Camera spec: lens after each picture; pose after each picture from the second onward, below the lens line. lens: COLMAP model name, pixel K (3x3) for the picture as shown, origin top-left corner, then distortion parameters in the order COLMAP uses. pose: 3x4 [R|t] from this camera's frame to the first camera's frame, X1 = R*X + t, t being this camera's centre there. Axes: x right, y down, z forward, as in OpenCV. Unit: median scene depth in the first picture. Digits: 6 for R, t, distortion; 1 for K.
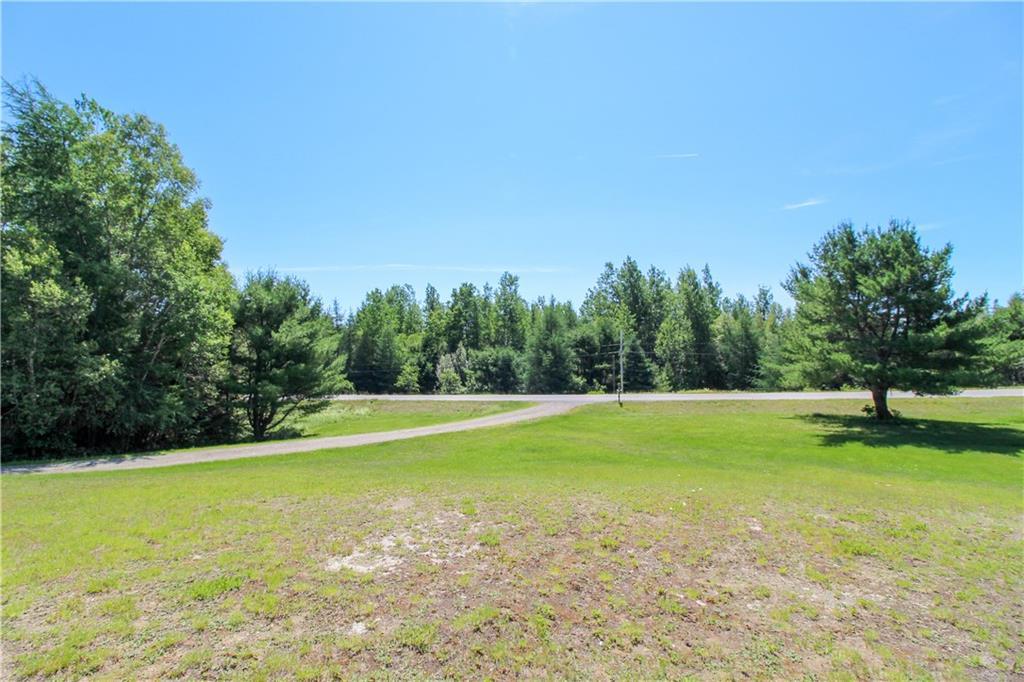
lens RADIAL K [[484.2, 0, 529.0], [0, 484.2, 319.2], [0, 0, 1]] dist [-0.020895, -0.001578]
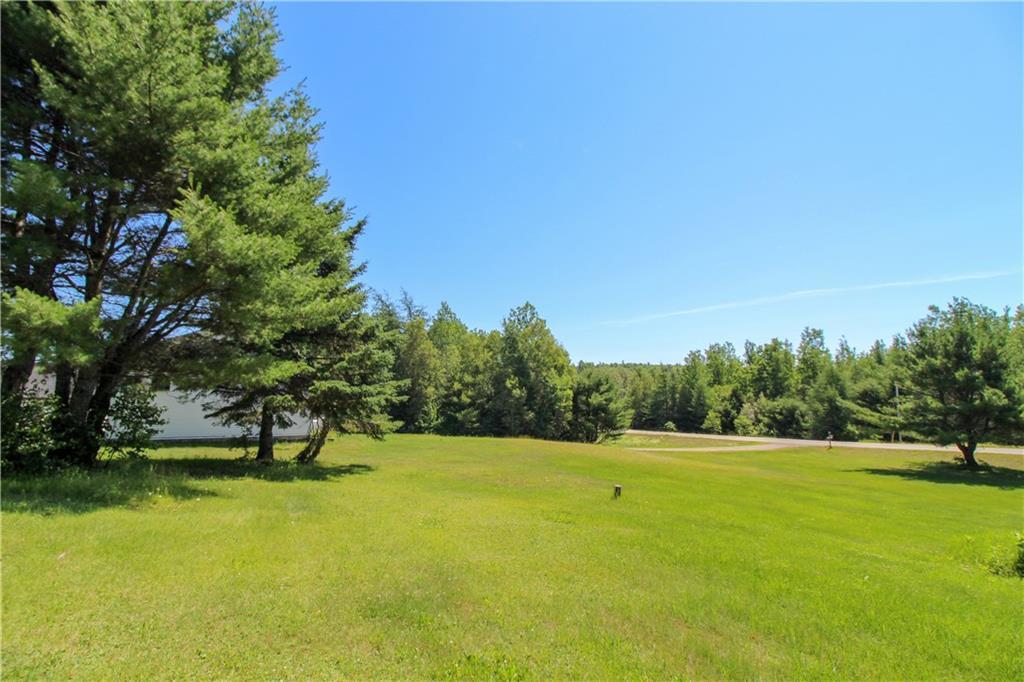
lens RADIAL K [[484.2, 0, 529.0], [0, 484.2, 319.2], [0, 0, 1]] dist [-0.020895, -0.001578]
pose [[0.736229, -0.102023, -0.668998, 0.306847], [0.046110, 0.993836, -0.100817, -0.048452], [0.675159, 0.043377, 0.736395, -0.326448]]
